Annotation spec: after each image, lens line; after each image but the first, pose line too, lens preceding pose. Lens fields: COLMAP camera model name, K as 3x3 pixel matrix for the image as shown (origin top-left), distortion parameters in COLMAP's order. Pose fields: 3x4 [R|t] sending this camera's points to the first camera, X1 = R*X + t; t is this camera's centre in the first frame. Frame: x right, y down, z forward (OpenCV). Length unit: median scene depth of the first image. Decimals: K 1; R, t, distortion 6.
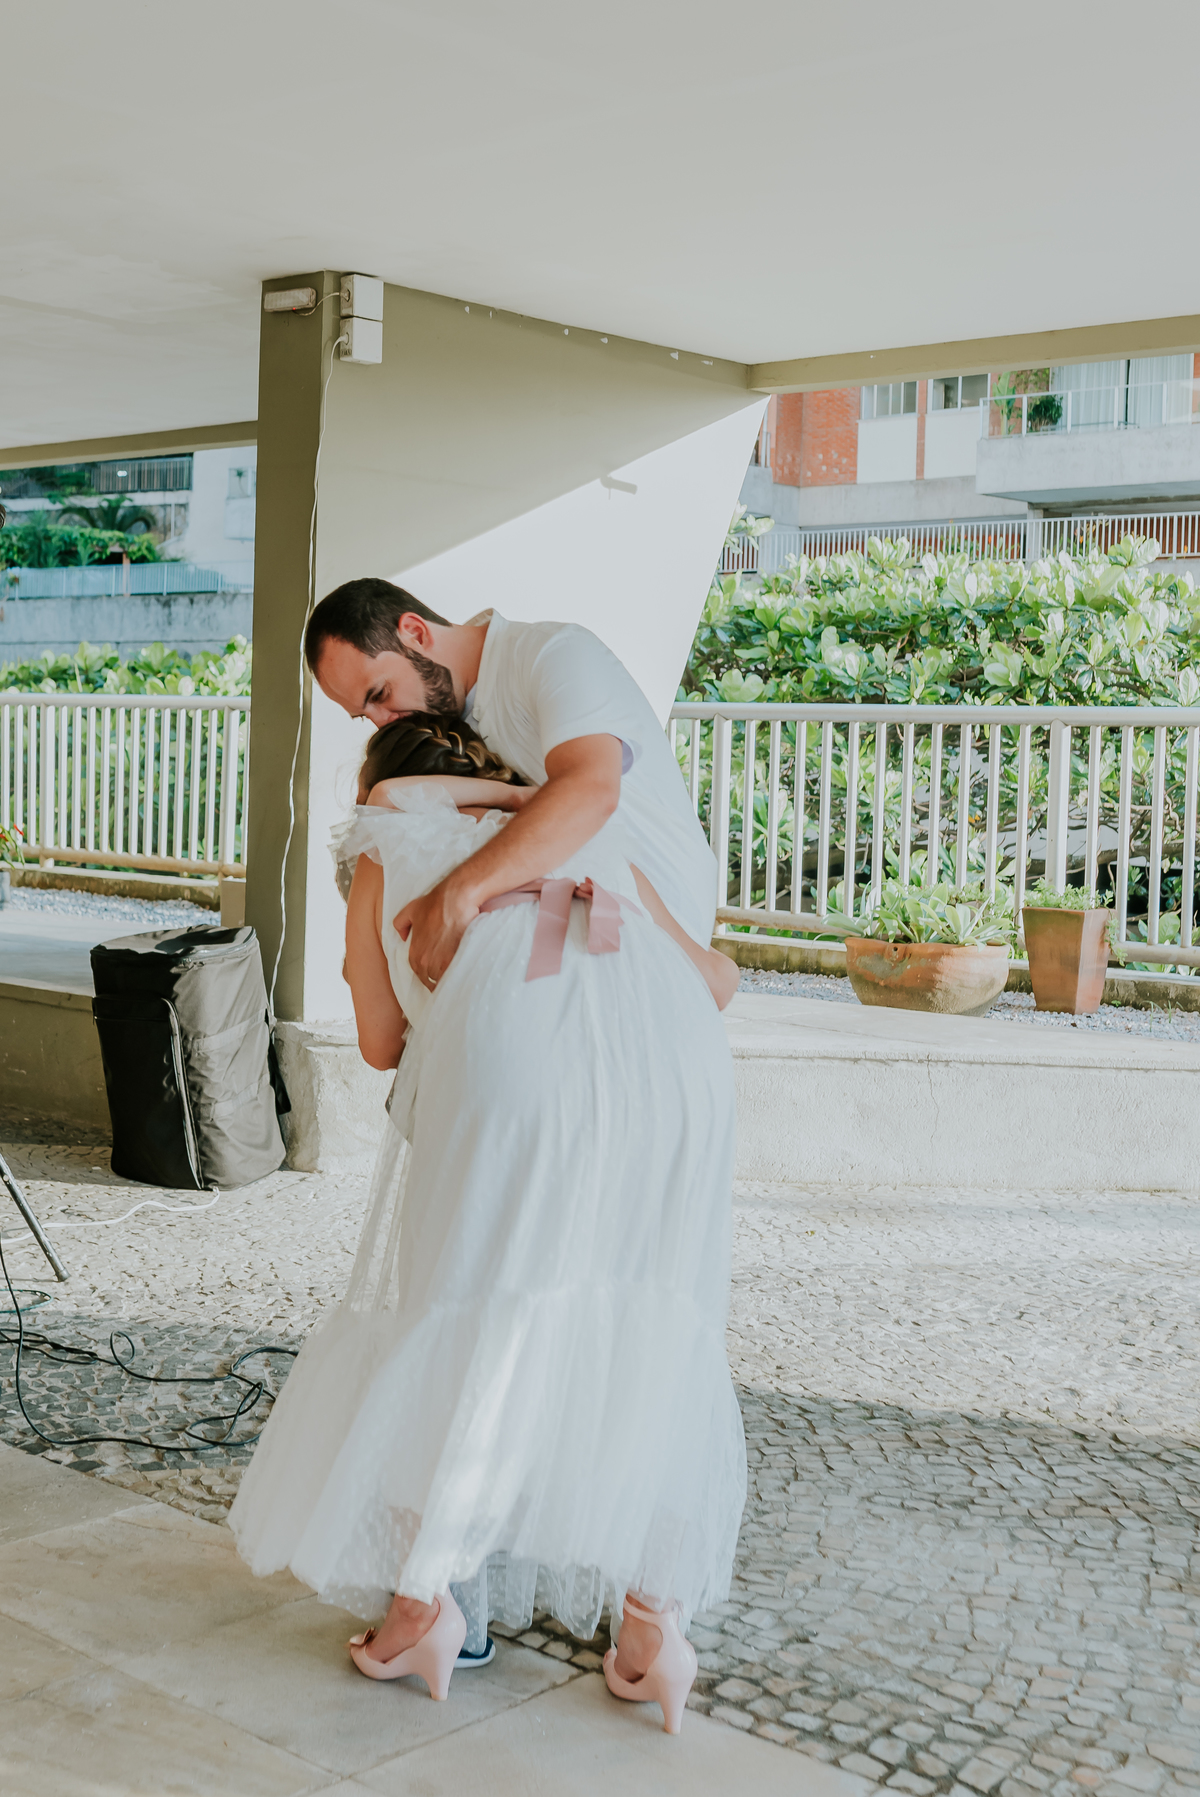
lens RADIAL K [[2337.0, 0, 476.8], [0, 2337.0, 805.2], [0, 0, 1]] dist [-0.011056, 0.012046]
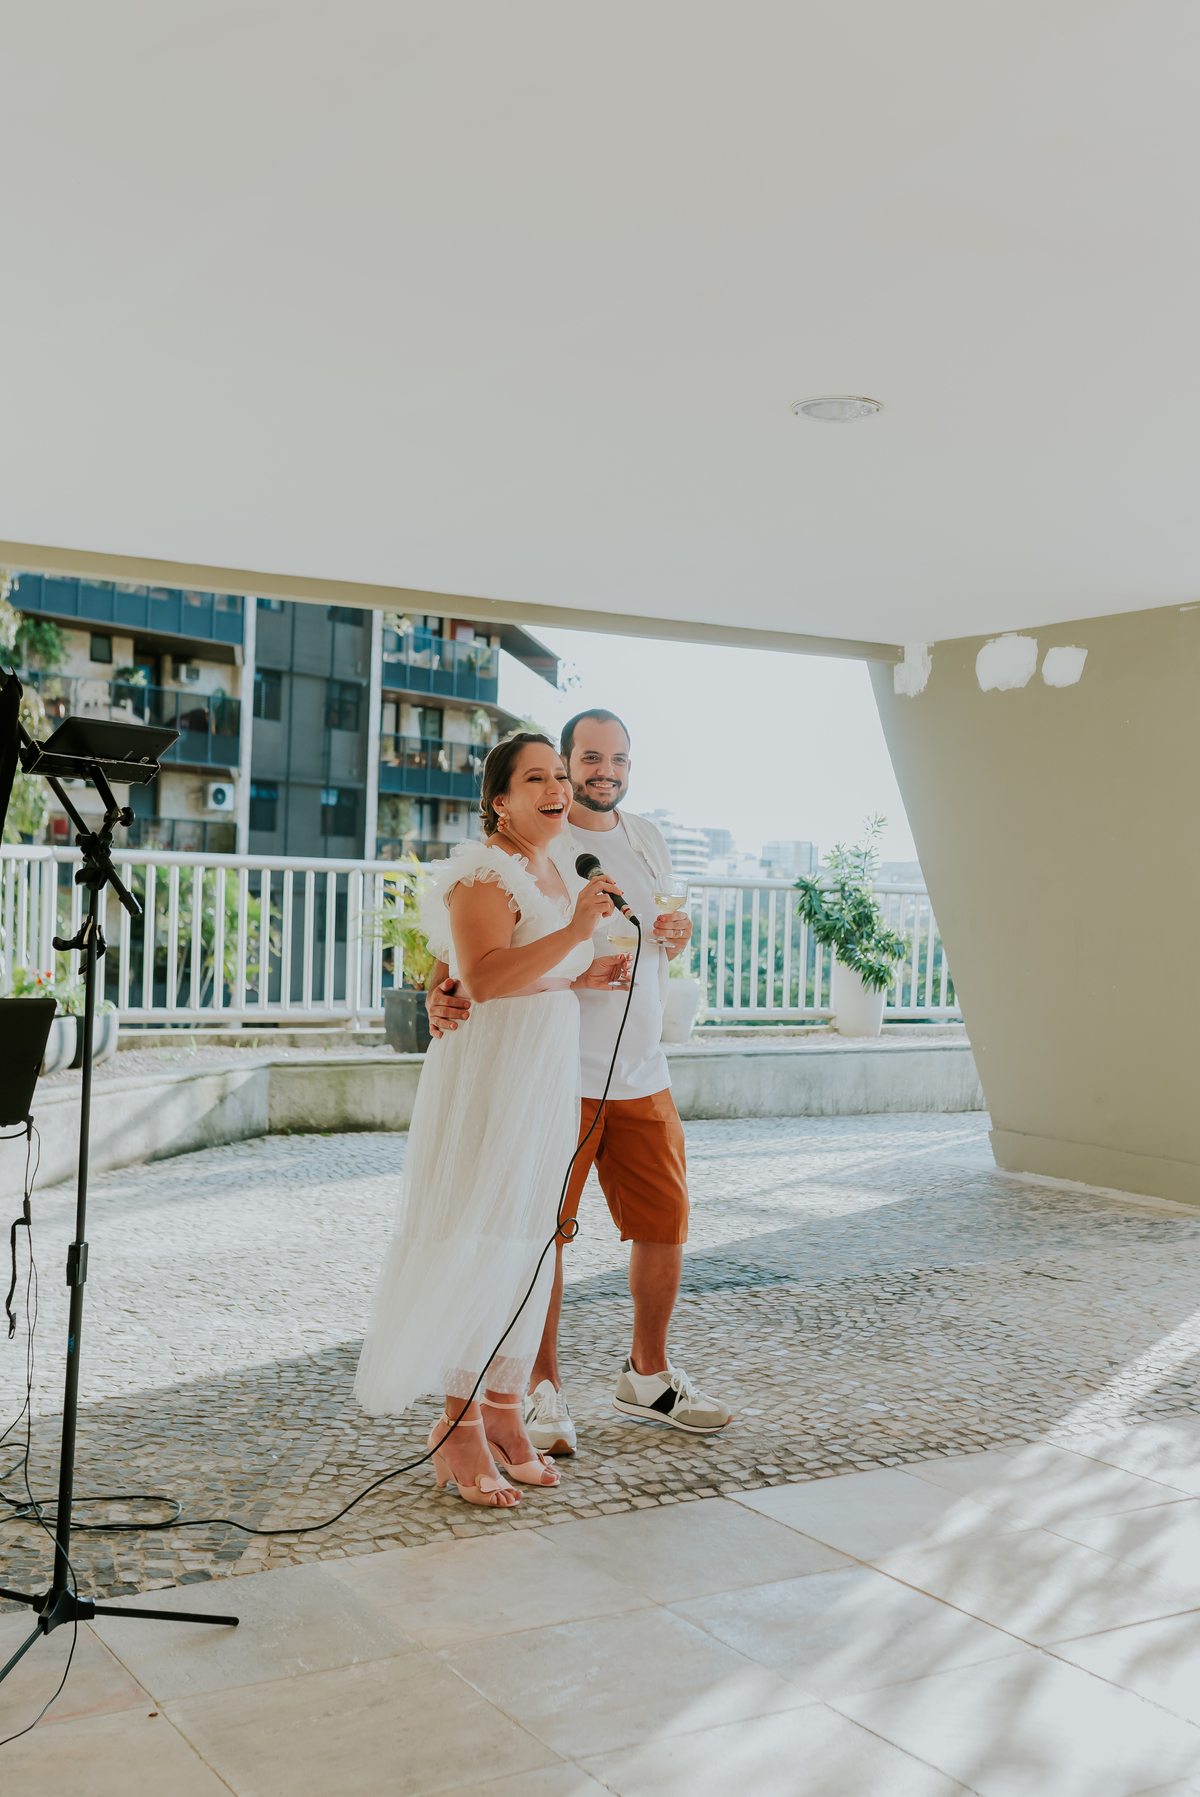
lens RADIAL K [[1896.5, 0, 594.4], [0, 1896.5, 889.8], [0, 0, 1]] dist [-0.009615, -0.007541]
pose [[0.260571, -0.012432, 0.965375, -0.590772], [0.007078, 0.999915, 0.010967, -0.025809], [-0.965429, 0.003975, 0.260636, 0.366706]]
